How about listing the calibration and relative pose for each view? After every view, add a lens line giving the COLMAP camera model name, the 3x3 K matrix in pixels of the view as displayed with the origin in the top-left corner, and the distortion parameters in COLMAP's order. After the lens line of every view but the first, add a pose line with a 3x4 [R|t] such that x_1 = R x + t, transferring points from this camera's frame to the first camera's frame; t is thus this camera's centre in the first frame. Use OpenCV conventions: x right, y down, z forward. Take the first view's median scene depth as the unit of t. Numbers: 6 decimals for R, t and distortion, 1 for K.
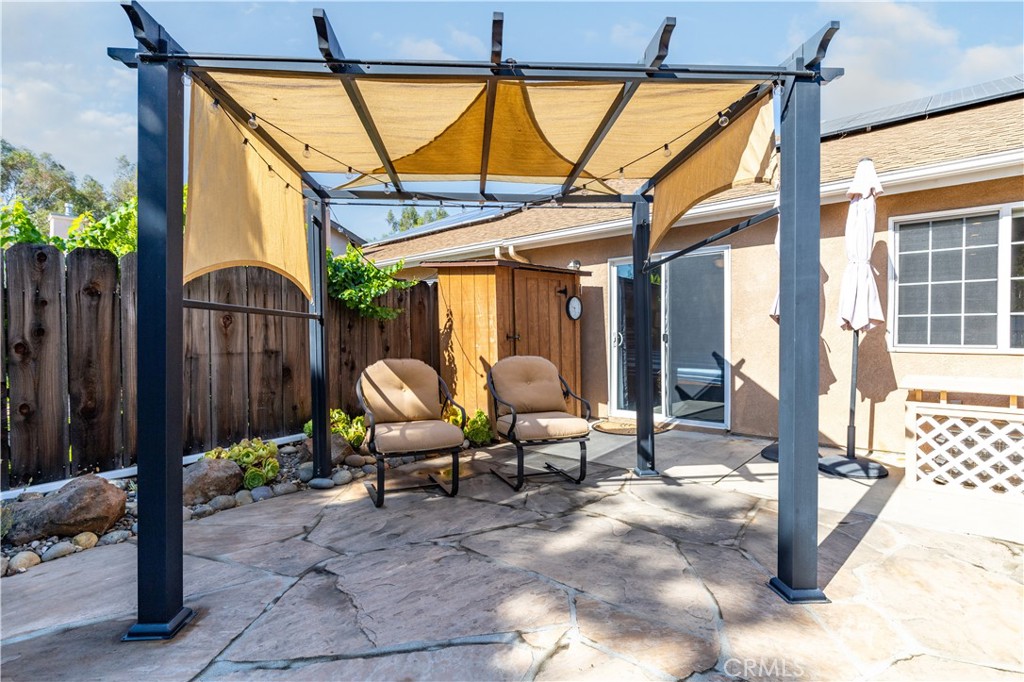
lens RADIAL K [[502.9, 0, 512.0], [0, 502.9, 341.0], [0, 0, 1]] dist [0.000511, 0.000152]
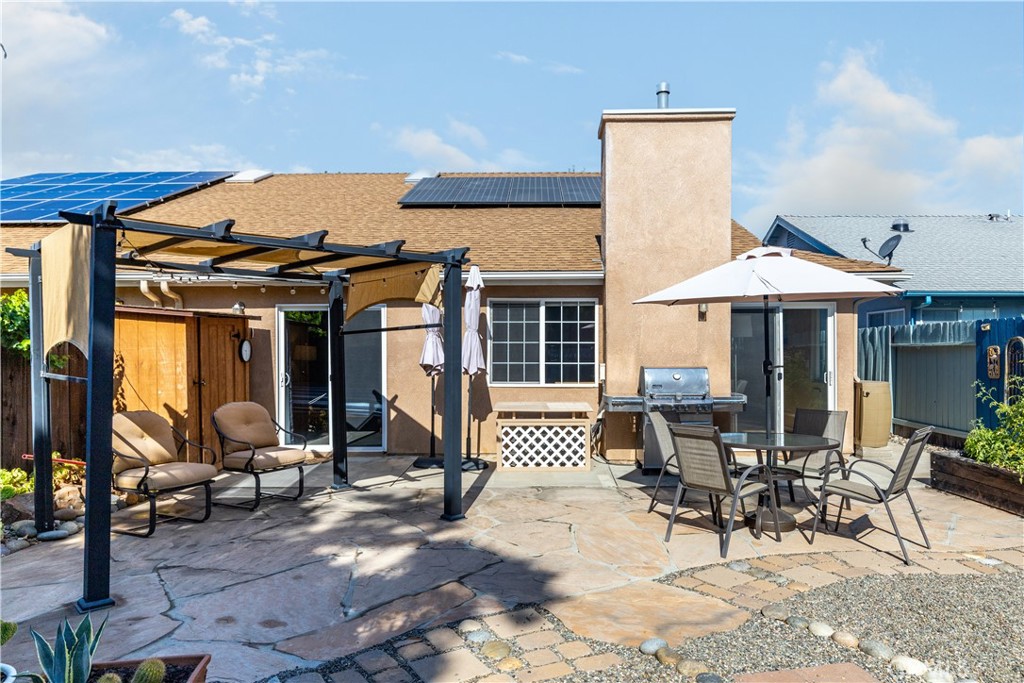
lens RADIAL K [[704.7, 0, 512.0], [0, 704.7, 341.5], [0, 0, 1]] dist [0.000591, 0.001166]
pose [[0.777031, 0.003216, 0.629454, -0.561064], [0.010007, 0.999797, -0.017462, -0.082972], [-0.629382, 0.019867, 0.776842, -0.736952]]
